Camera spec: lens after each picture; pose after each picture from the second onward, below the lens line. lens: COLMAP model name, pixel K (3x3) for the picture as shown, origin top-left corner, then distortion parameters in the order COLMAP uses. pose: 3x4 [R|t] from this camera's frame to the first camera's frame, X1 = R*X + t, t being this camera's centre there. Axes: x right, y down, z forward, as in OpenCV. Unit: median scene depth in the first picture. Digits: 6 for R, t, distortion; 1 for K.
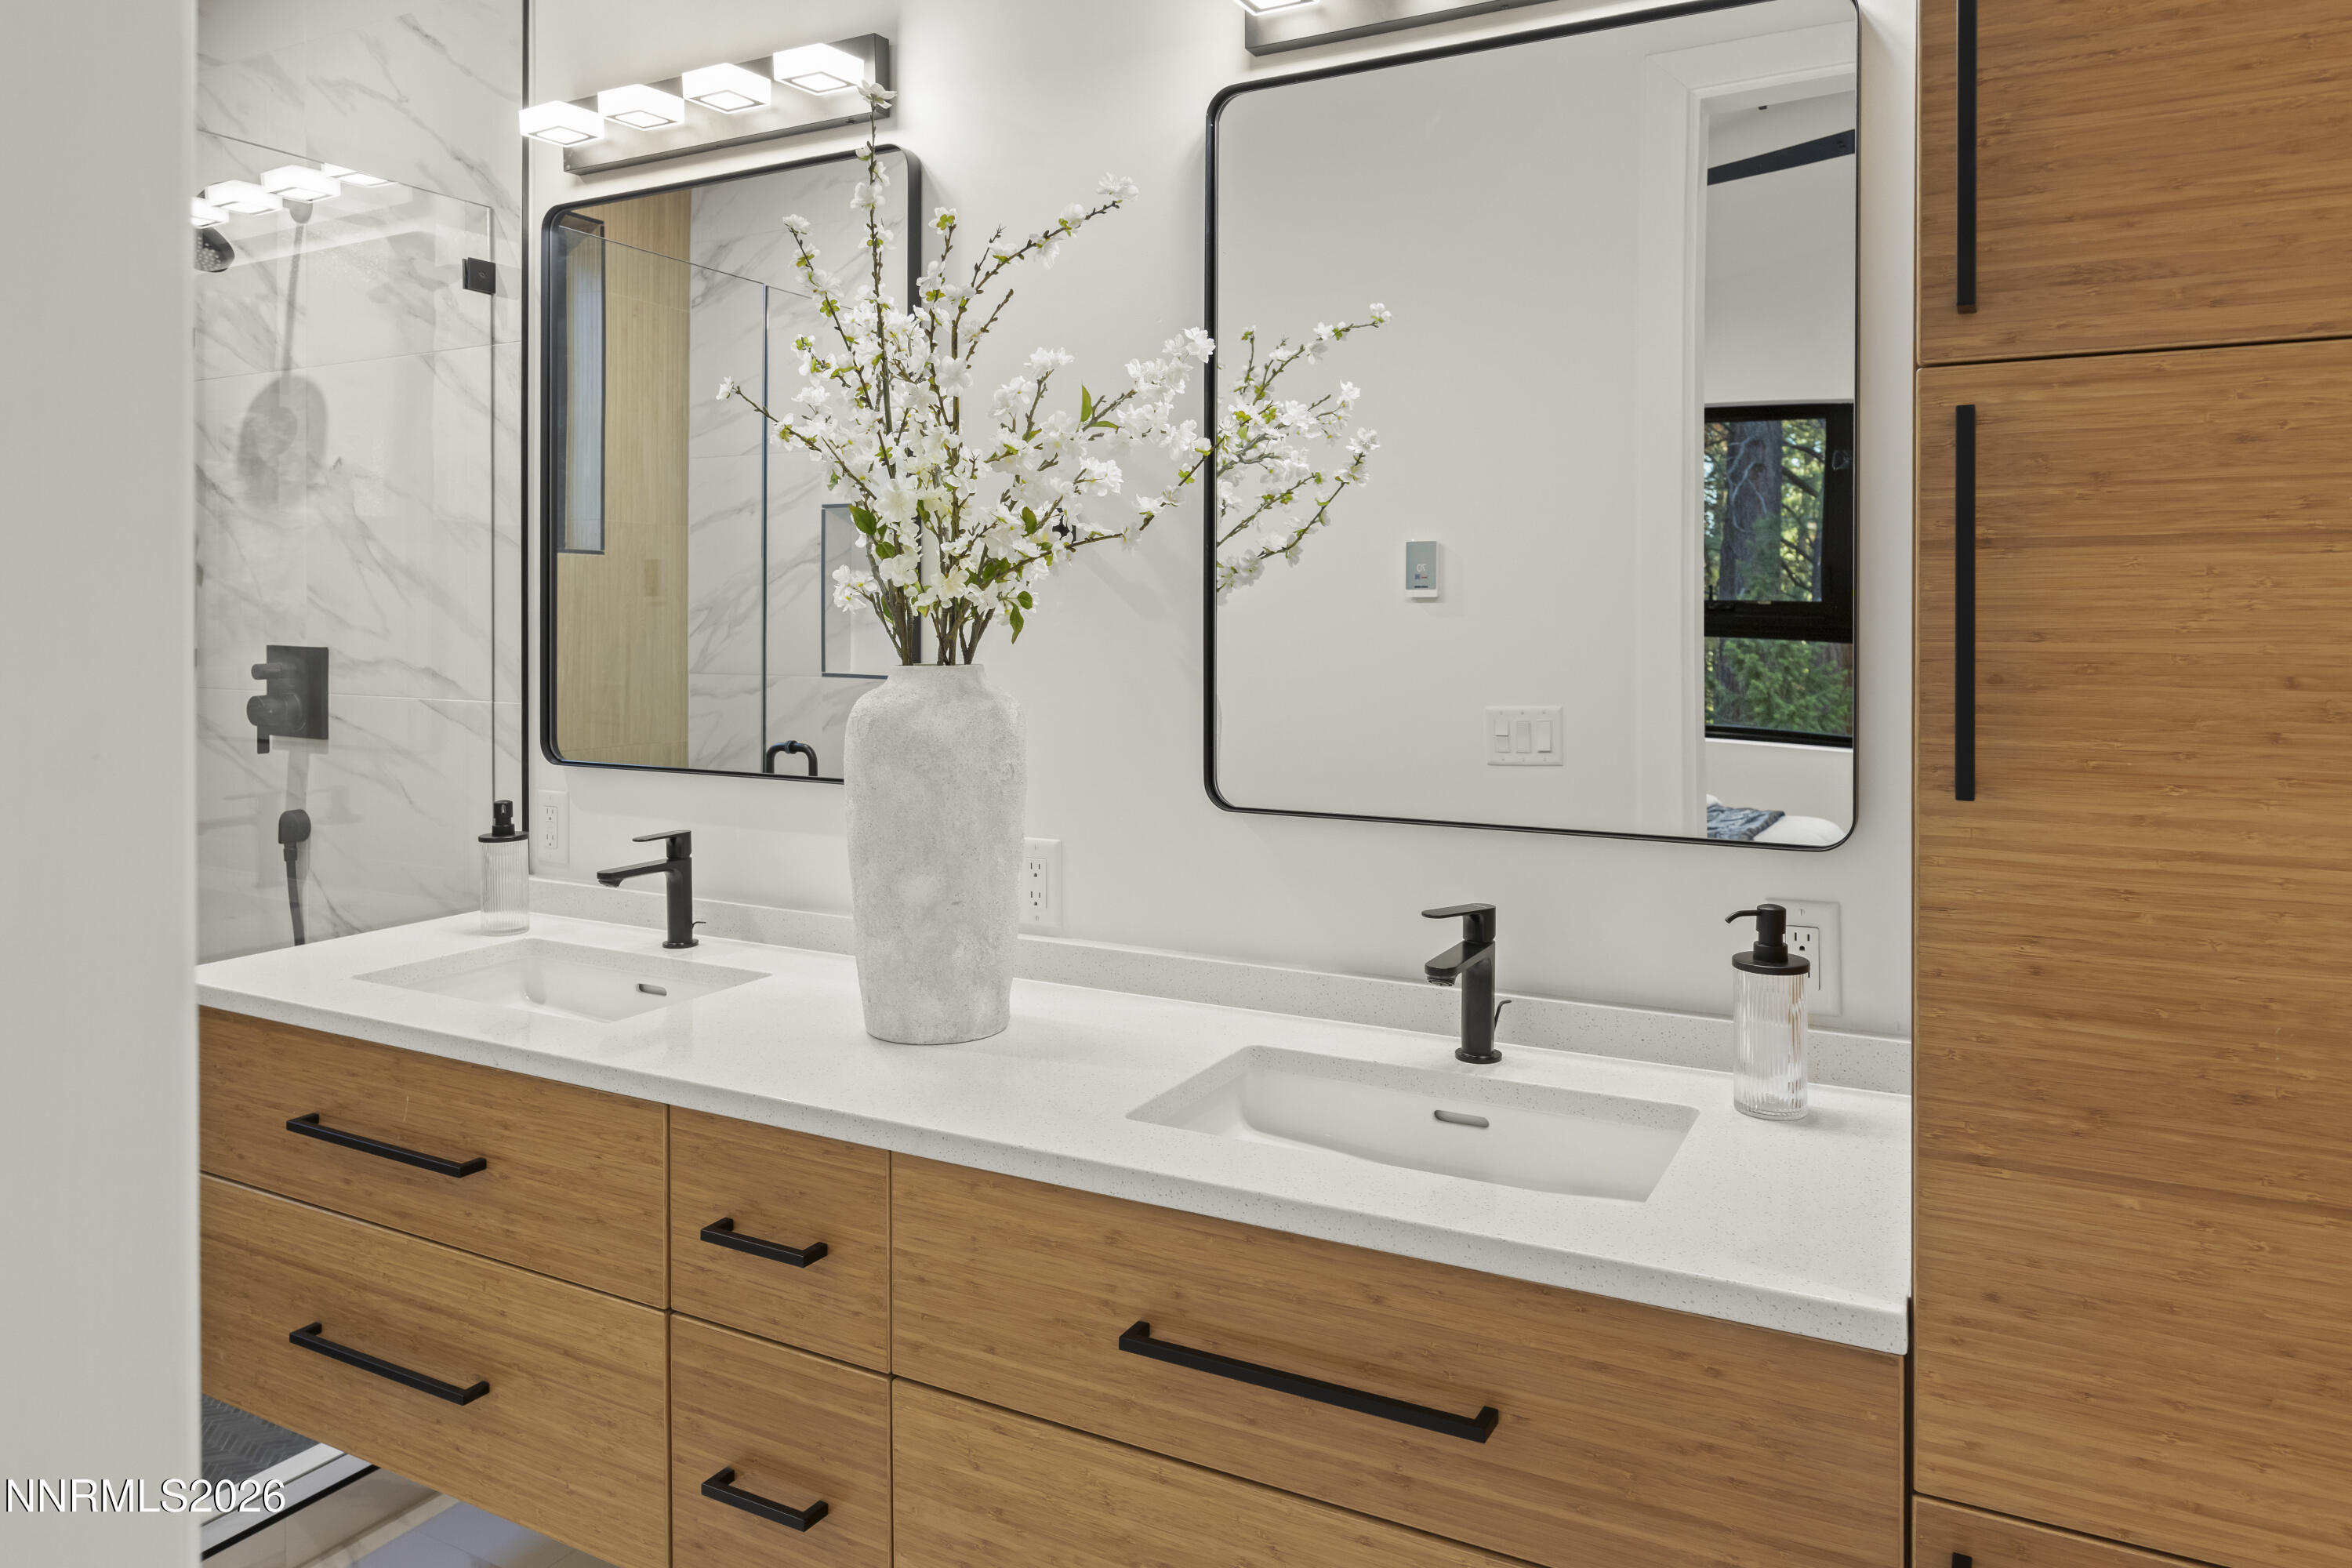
lens RADIAL K [[1567.7, 0, 1175.4], [0, 1567.7, 623.5], [0, 0, 1]] dist [-0.002807, -0.002497]
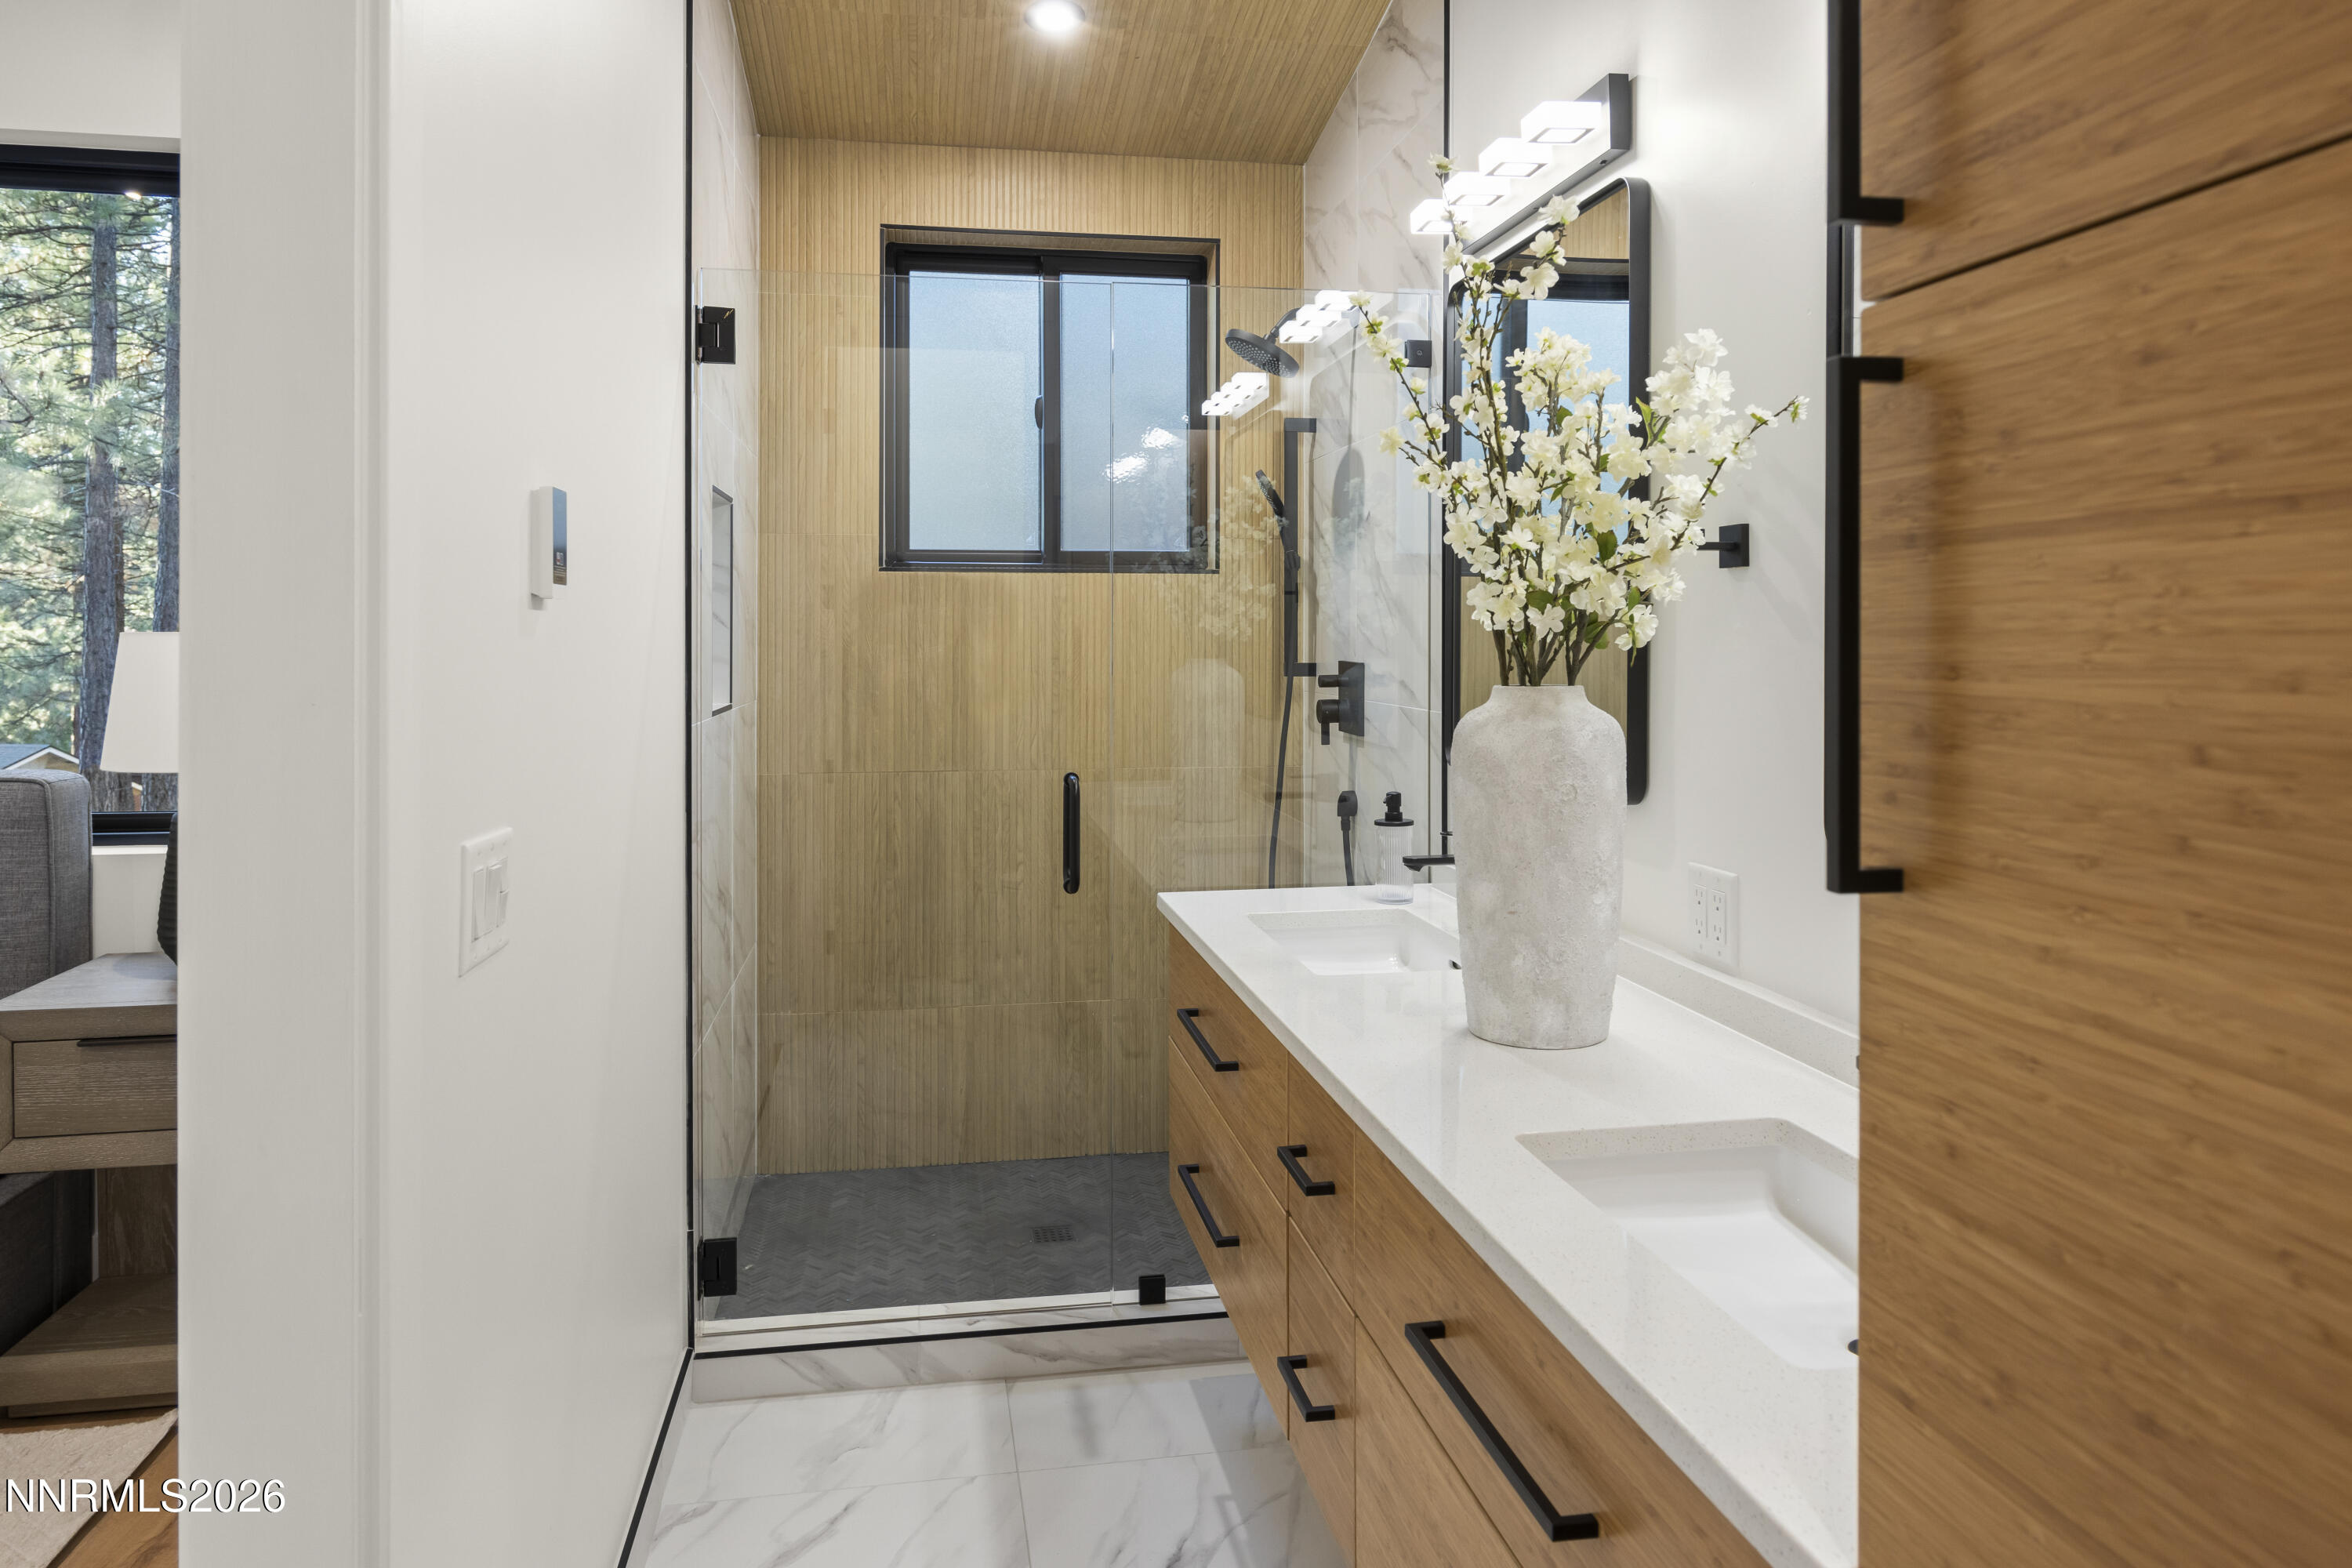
lens RADIAL K [[1537.7, 0, 1176.8], [0, 1537.7, 639.1], [0, 0, 1]] dist [-0.004311, 0.001143]
pose [[0.624651, -0.000036, -0.780904, 0.894003], [-0.001456, 0.999998, -0.001211, -0.005337], [0.780903, 0.001893, 0.624650, 0.311954]]
